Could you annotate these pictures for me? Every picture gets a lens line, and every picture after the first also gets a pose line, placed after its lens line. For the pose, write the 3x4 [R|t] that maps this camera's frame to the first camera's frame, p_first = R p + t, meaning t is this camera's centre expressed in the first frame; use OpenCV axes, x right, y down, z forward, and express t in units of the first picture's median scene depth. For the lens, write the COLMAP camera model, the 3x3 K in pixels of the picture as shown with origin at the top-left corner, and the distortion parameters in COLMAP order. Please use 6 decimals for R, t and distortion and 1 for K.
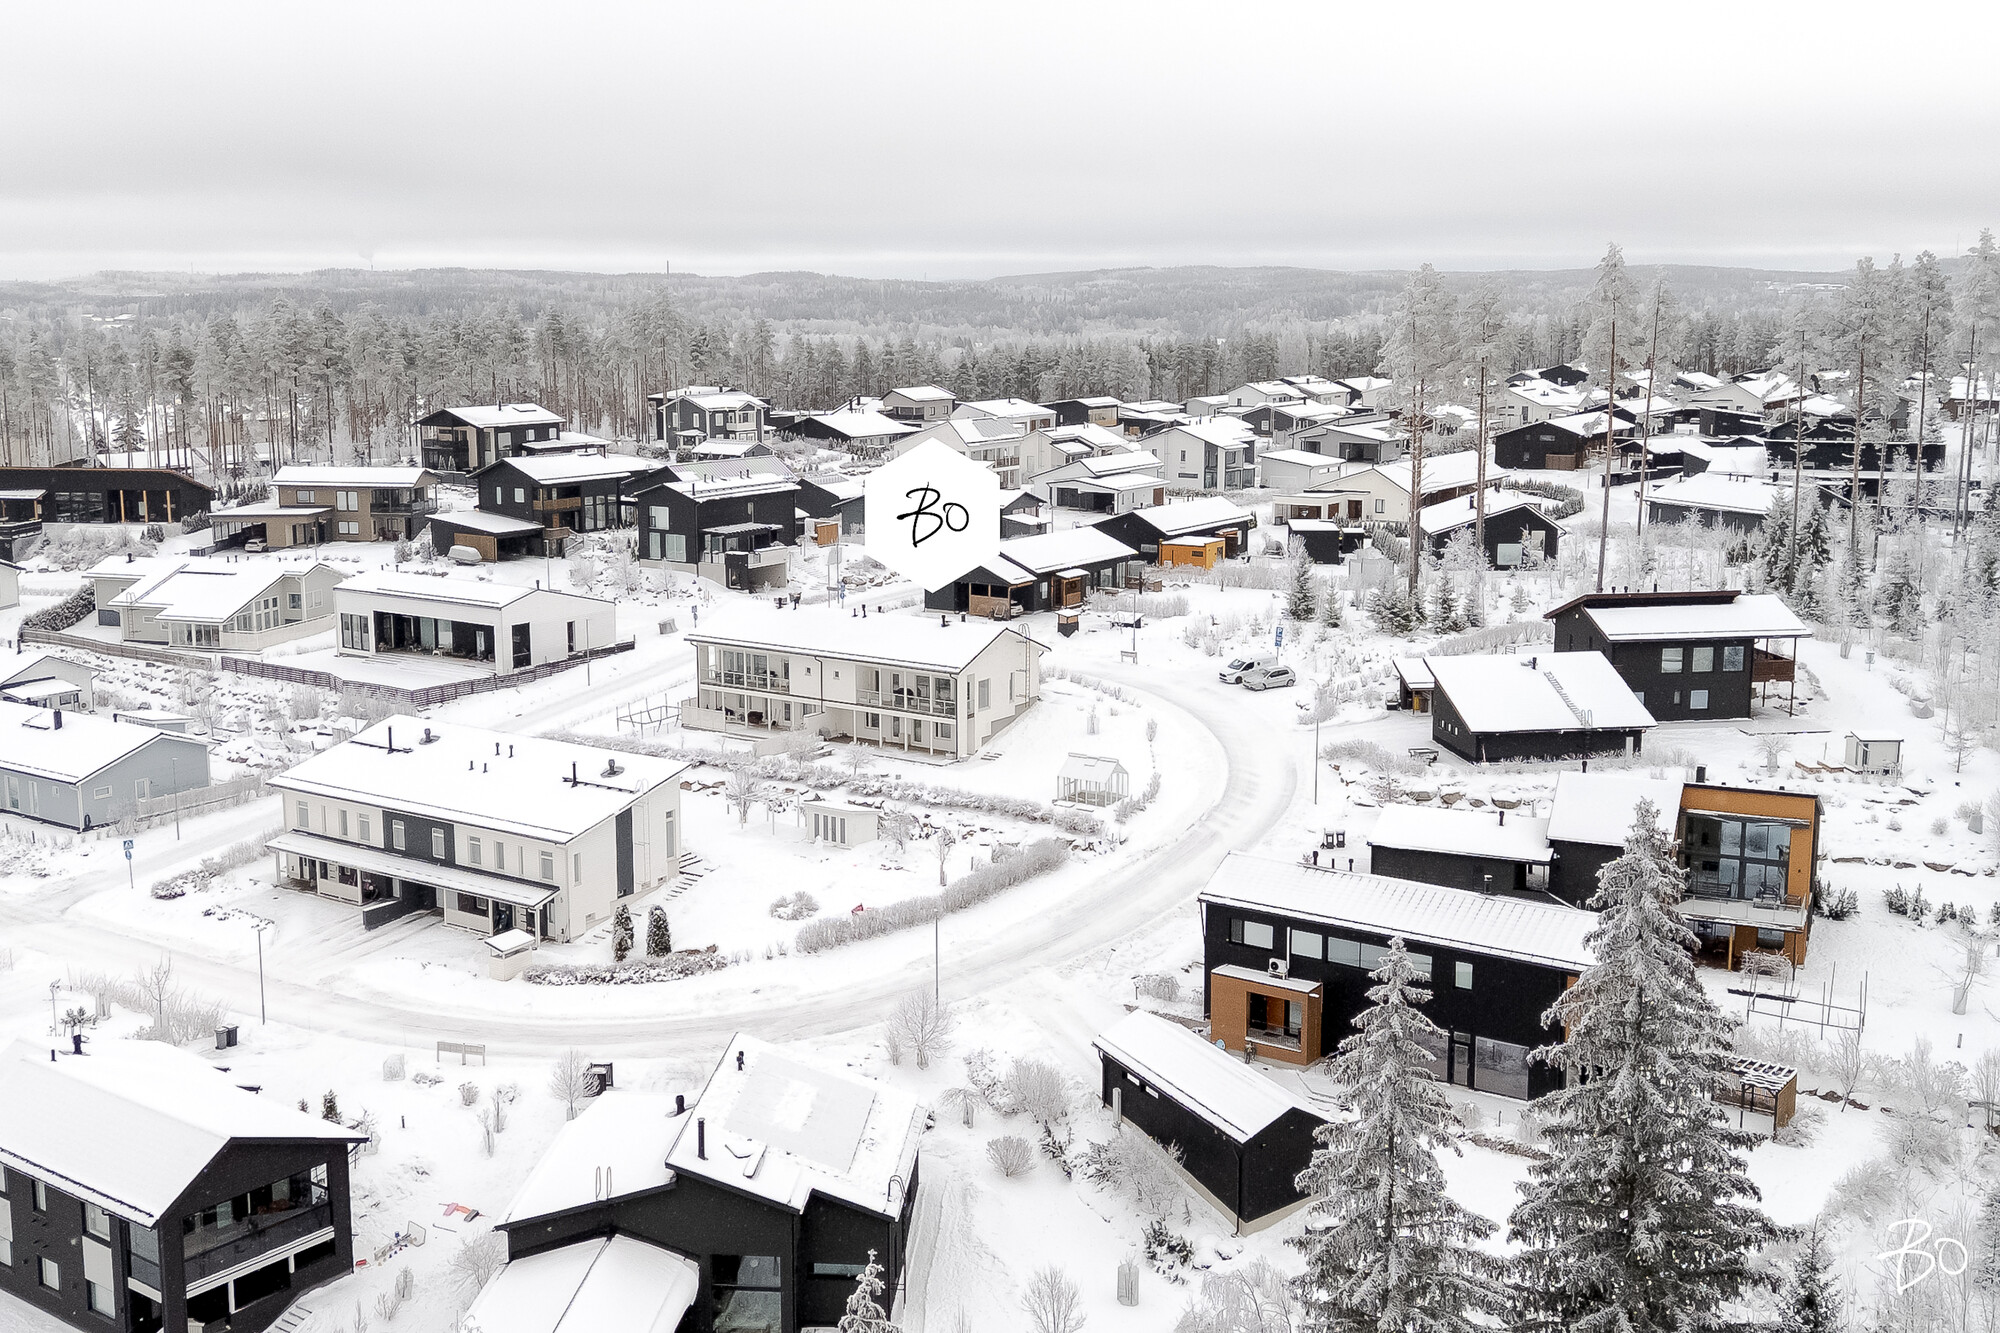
lens RADIAL K [[1898.5, 0, 992.3], [0, 1898.5, 670.0], [0, 0, 1]] dist [0.102085, 0.000000]
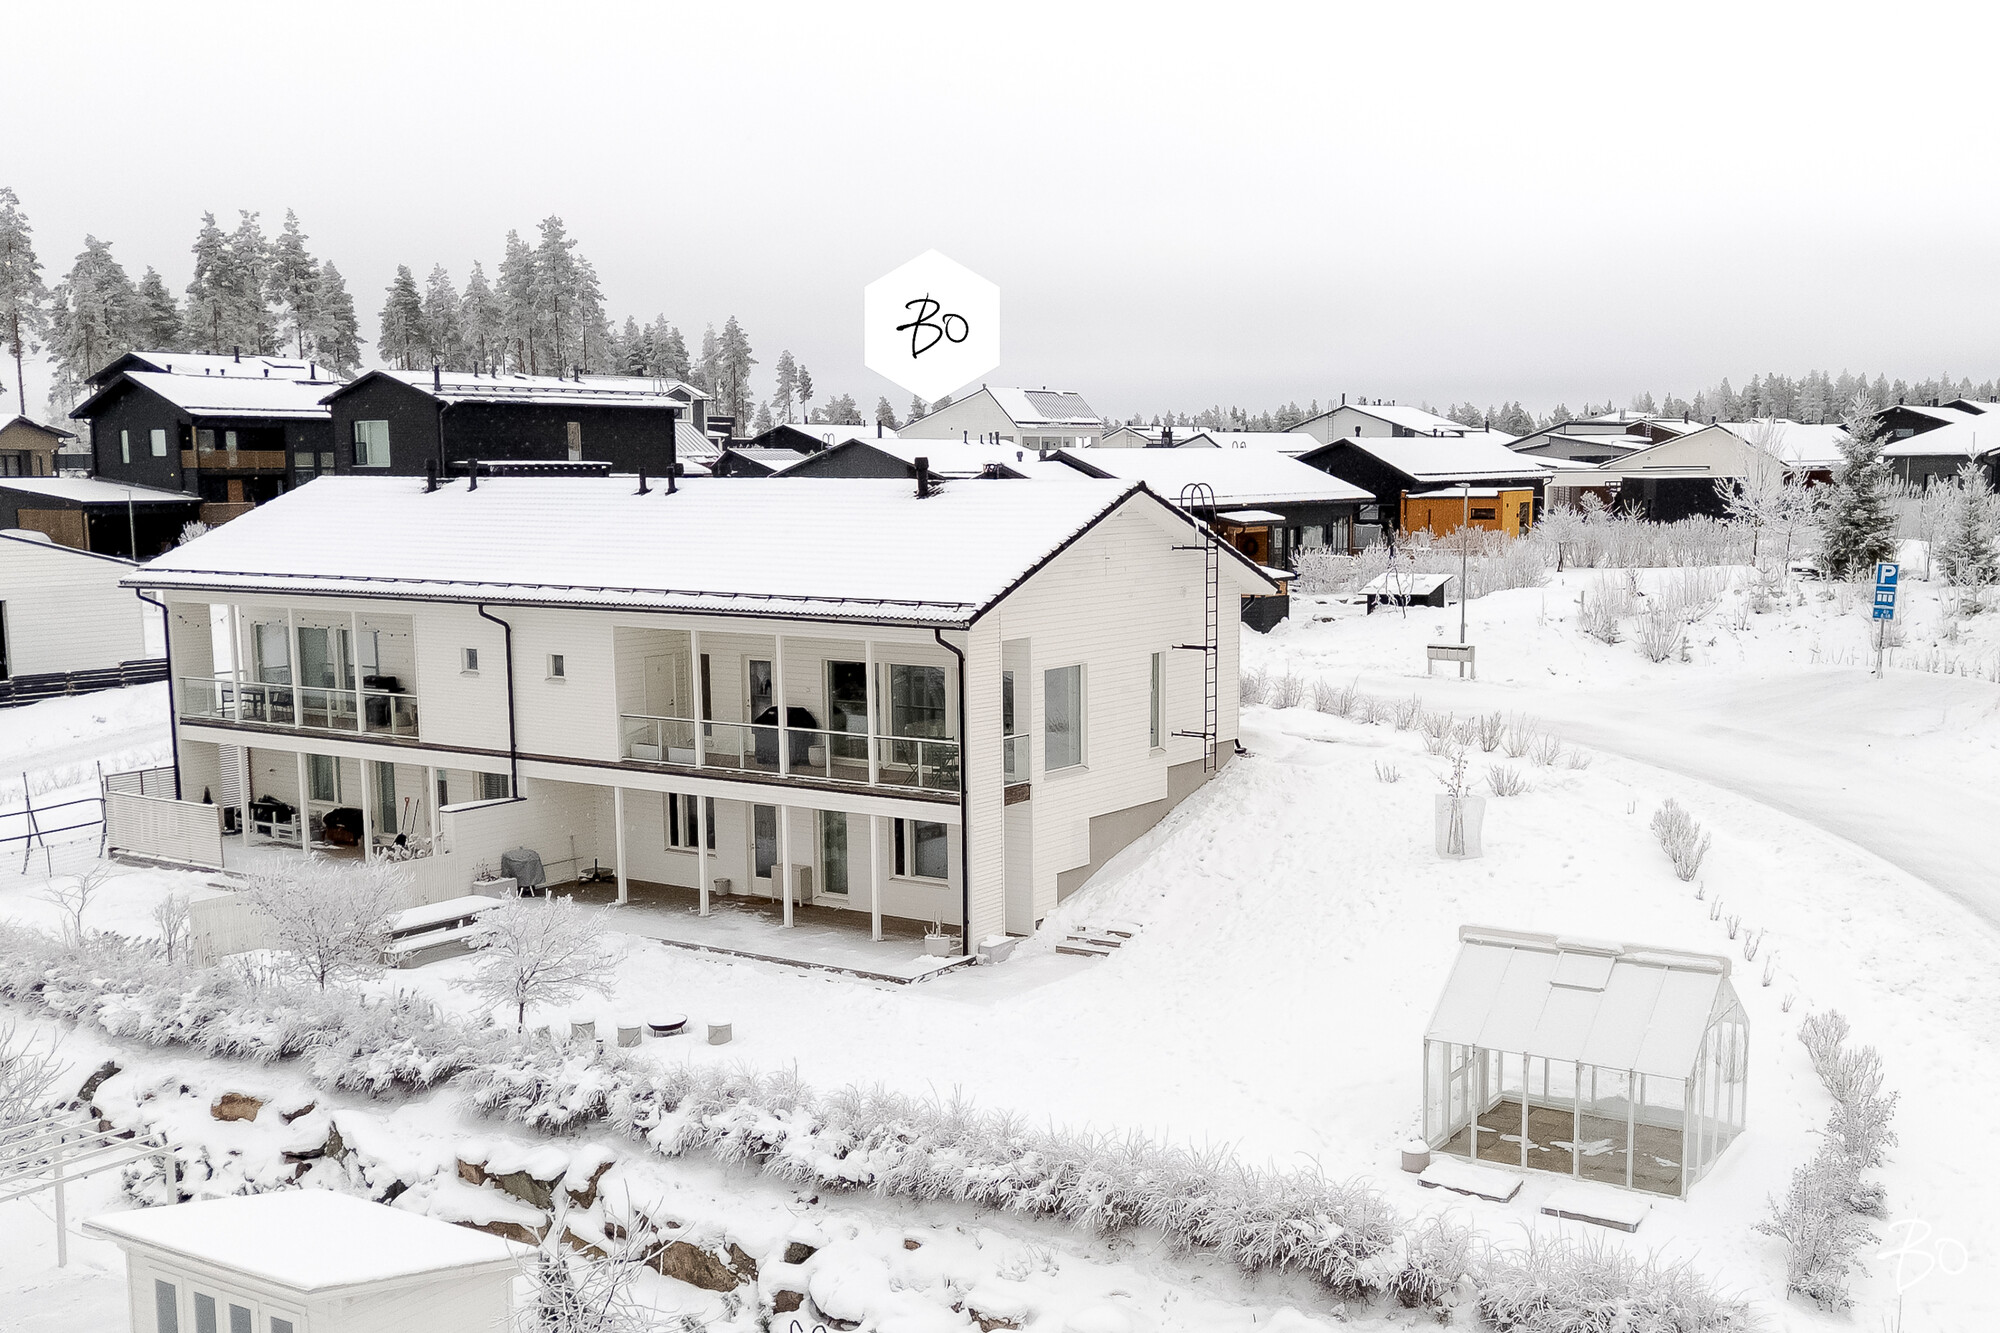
lens RADIAL K [[2008.3, 0, 1002.4], [0, 2008.3, 671.6], [0, 0, 1]] dist [0.040493, 0.000000]
pose [[0.999609, -0.014253, -0.024070, -0.006089], [0.012219, 0.996504, -0.082642, 0.030022], [0.025164, 0.082315, 0.996289, 0.698241]]
